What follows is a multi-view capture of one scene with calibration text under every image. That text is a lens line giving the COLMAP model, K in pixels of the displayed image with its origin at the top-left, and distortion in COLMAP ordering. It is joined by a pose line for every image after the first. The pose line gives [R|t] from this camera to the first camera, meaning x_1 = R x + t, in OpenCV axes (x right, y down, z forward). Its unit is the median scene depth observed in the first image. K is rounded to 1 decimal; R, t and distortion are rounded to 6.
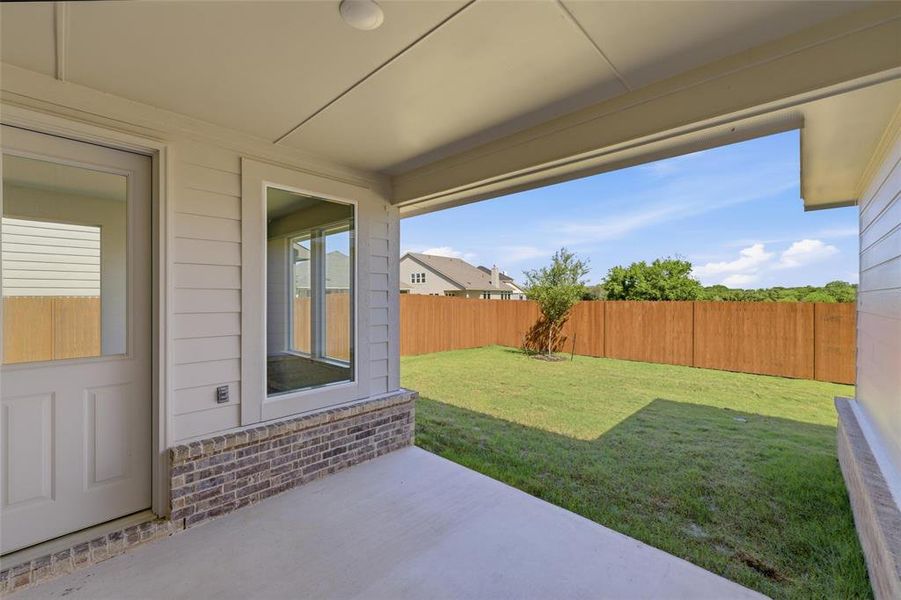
lens RADIAL K [[373.7, 0, 450.5], [0, 373.7, 300.0], [0, 0, 1]] dist [-0.000431, -0.000030]
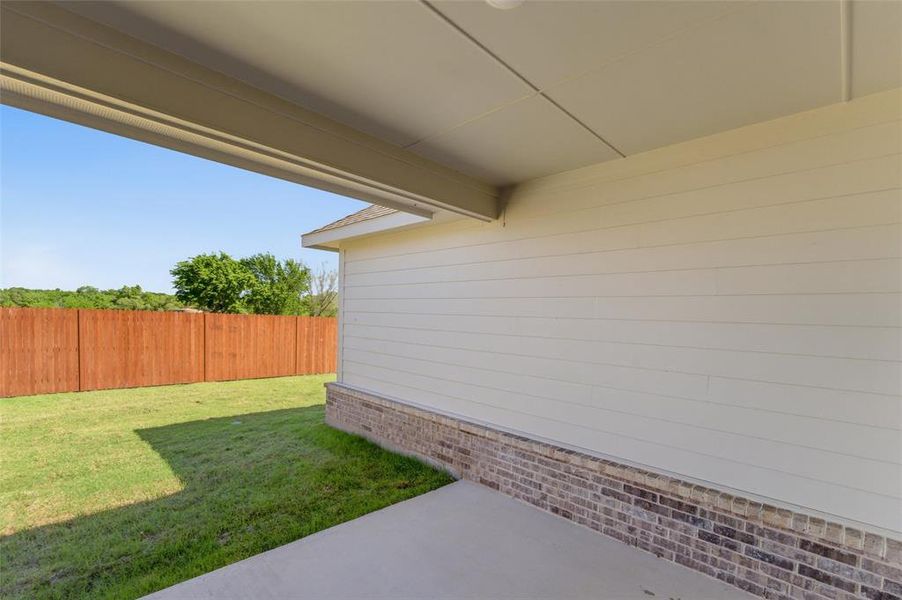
lens RADIAL K [[419.2, 0, 450.0], [0, 419.2, 283.6], [0, 0, 1]] dist [0.002978, 0.000440]
pose [[0.005666, 0.079636, 0.996808, -0.487834], [-0.032710, 0.996305, -0.079410, -0.012241], [-0.999449, -0.032155, 0.008250, 0.371346]]
